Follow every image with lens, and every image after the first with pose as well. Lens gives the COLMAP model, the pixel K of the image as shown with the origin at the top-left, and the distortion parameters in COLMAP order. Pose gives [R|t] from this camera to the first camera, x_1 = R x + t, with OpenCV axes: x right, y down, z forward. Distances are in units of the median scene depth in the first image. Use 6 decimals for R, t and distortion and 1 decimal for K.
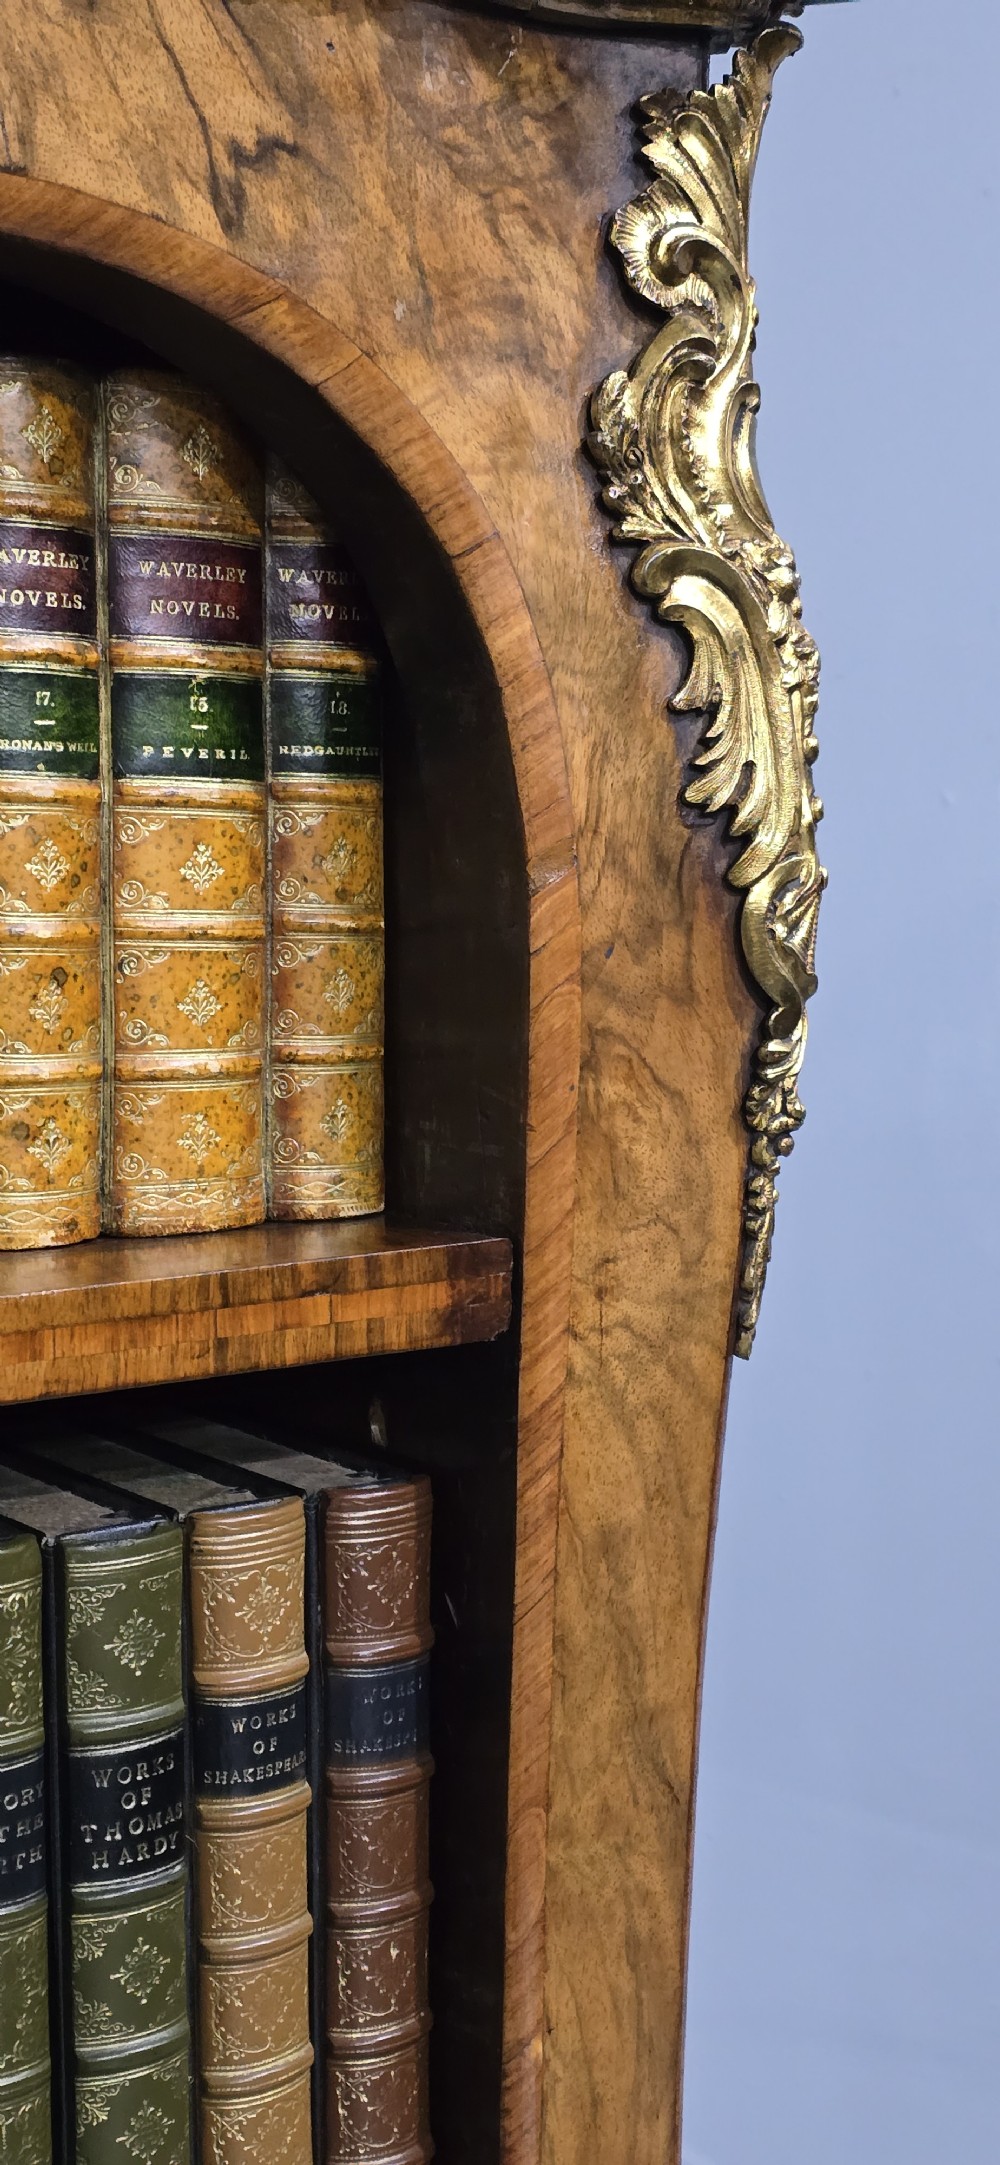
lens RADIAL K [[2896.2, 0, 500.0], [0, 2896.2, 1082.5], [0, 0, 1]] dist [0.239026, -0.904889]
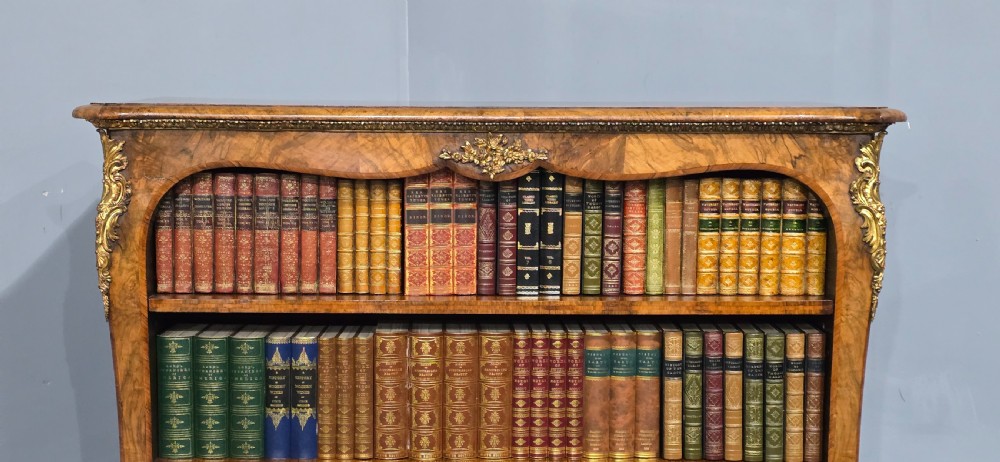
lens RADIAL K [[1337.7, 0, 494.8], [0, 1337.7, 240.6], [0, 0, 1]] dist [0.239026, -0.904889]
pose [[0.823232, 0.075078, -0.562718, 1.164305], [-0.052545, 0.997038, 0.056154, -0.232982], [0.565267, -0.016659, 0.824739, -2.175557]]
